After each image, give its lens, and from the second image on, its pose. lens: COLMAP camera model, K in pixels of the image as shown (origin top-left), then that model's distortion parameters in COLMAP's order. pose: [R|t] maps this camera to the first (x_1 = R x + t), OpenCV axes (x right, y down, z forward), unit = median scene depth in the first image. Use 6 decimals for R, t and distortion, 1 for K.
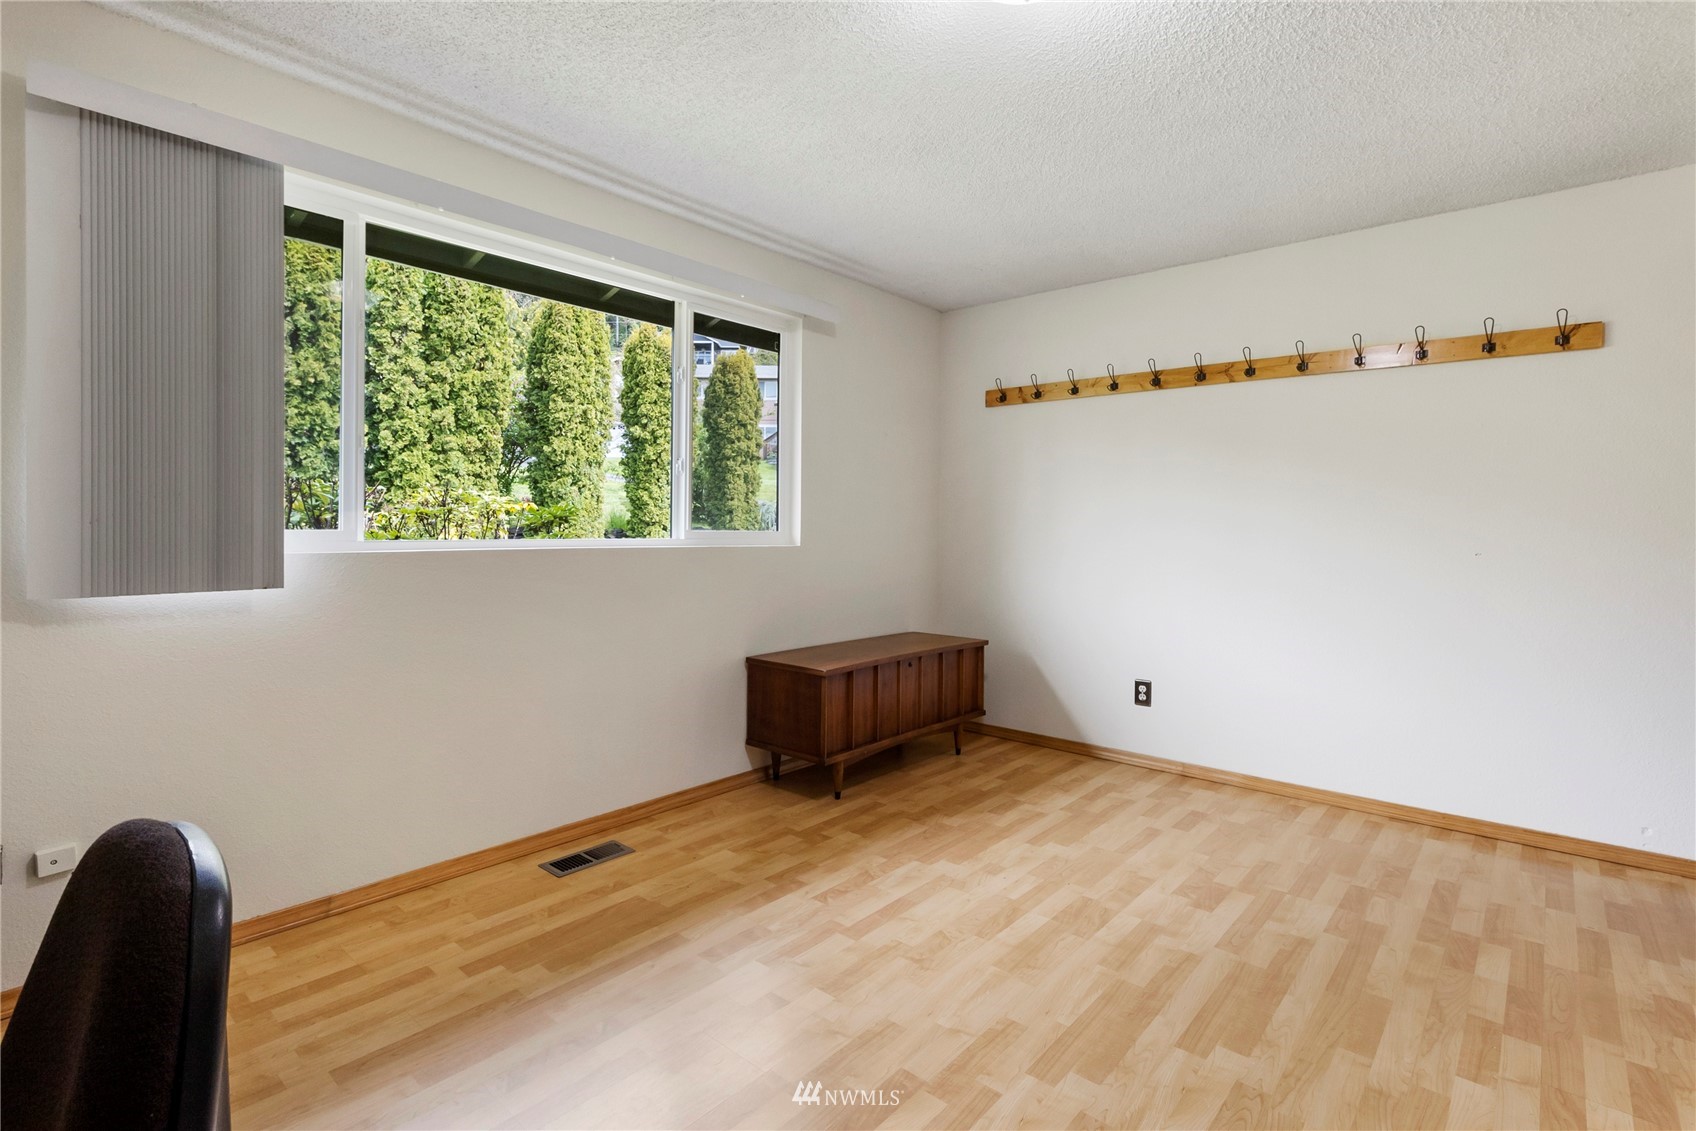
lens RADIAL K [[804.9, 0, 849.3], [0, 804.9, 528.1], [0, 0, 1]] dist [-0.000408, 0.000323]
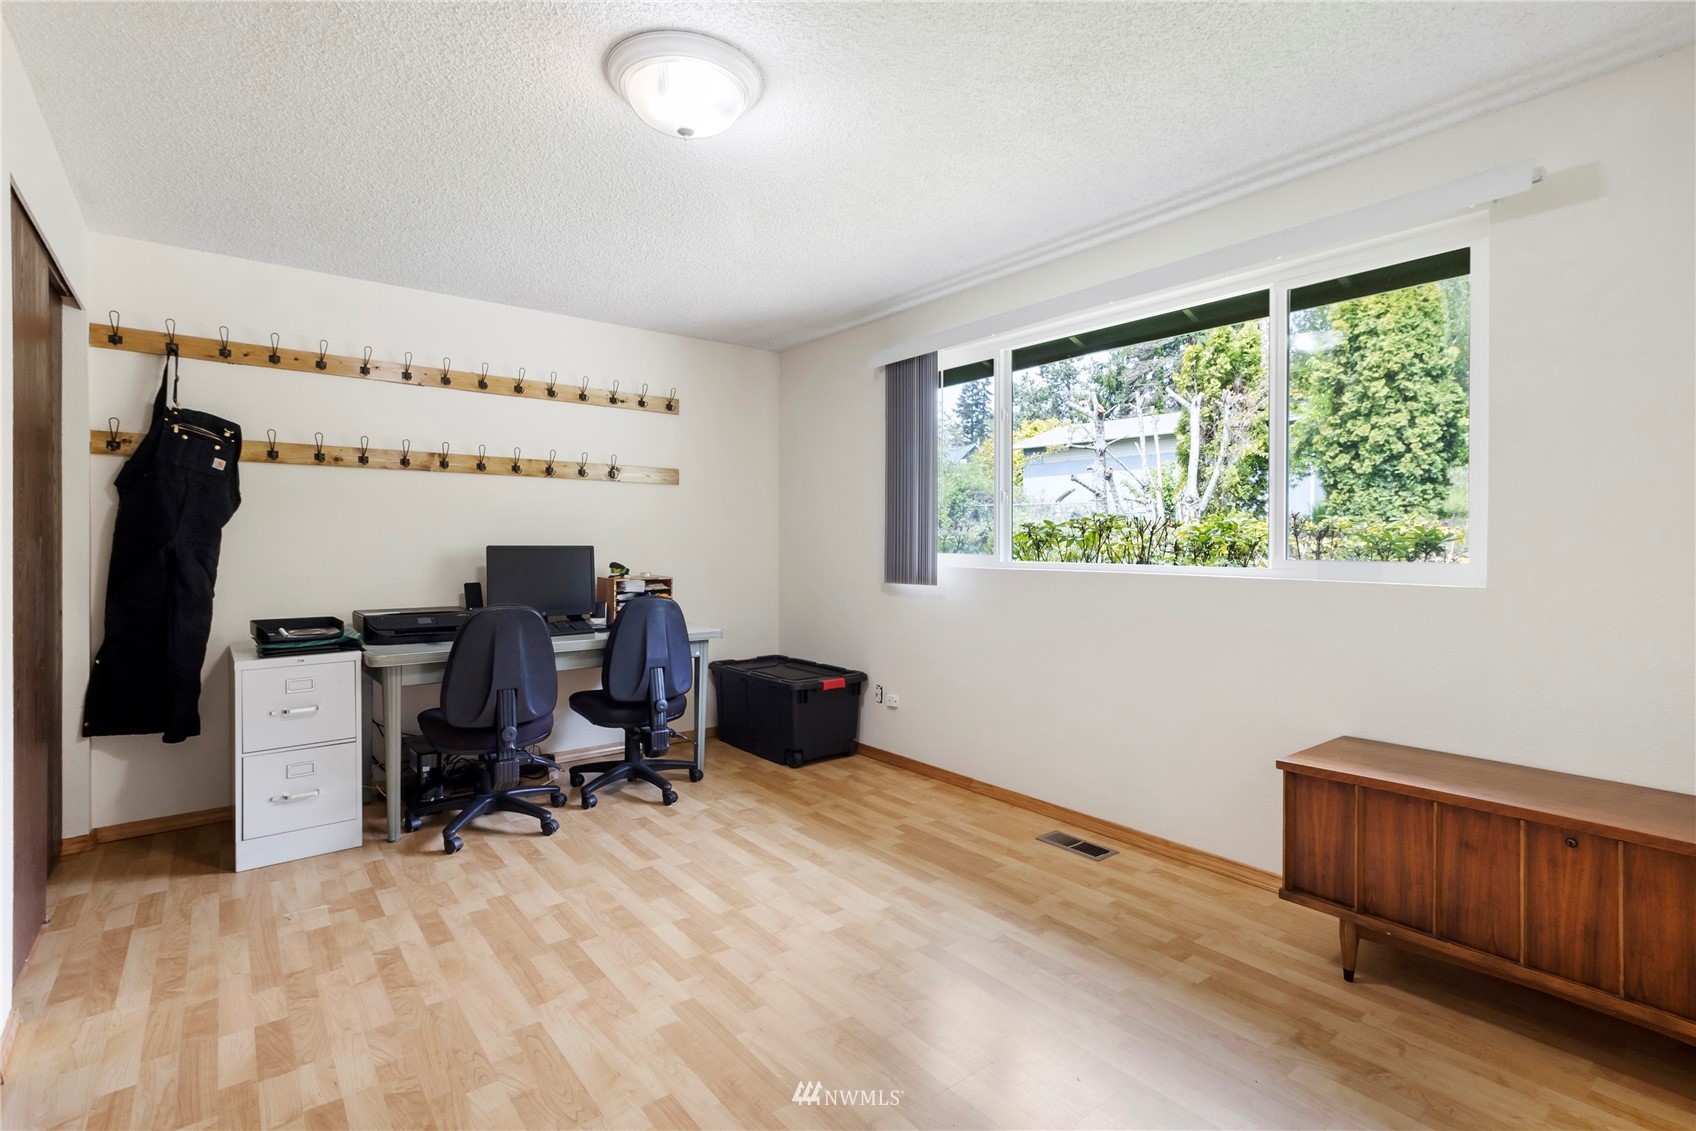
lens RADIAL K [[804.9, 0, 849.3], [0, 804.9, 528.1], [0, 0, 1]] dist [-0.000408, 0.000323]
pose [[-0.188946, -0.028474, -0.981575, 0.892011], [-0.006527, 0.999594, -0.027740, -0.001339], [0.981966, 0.001165, -0.189055, 0.936985]]
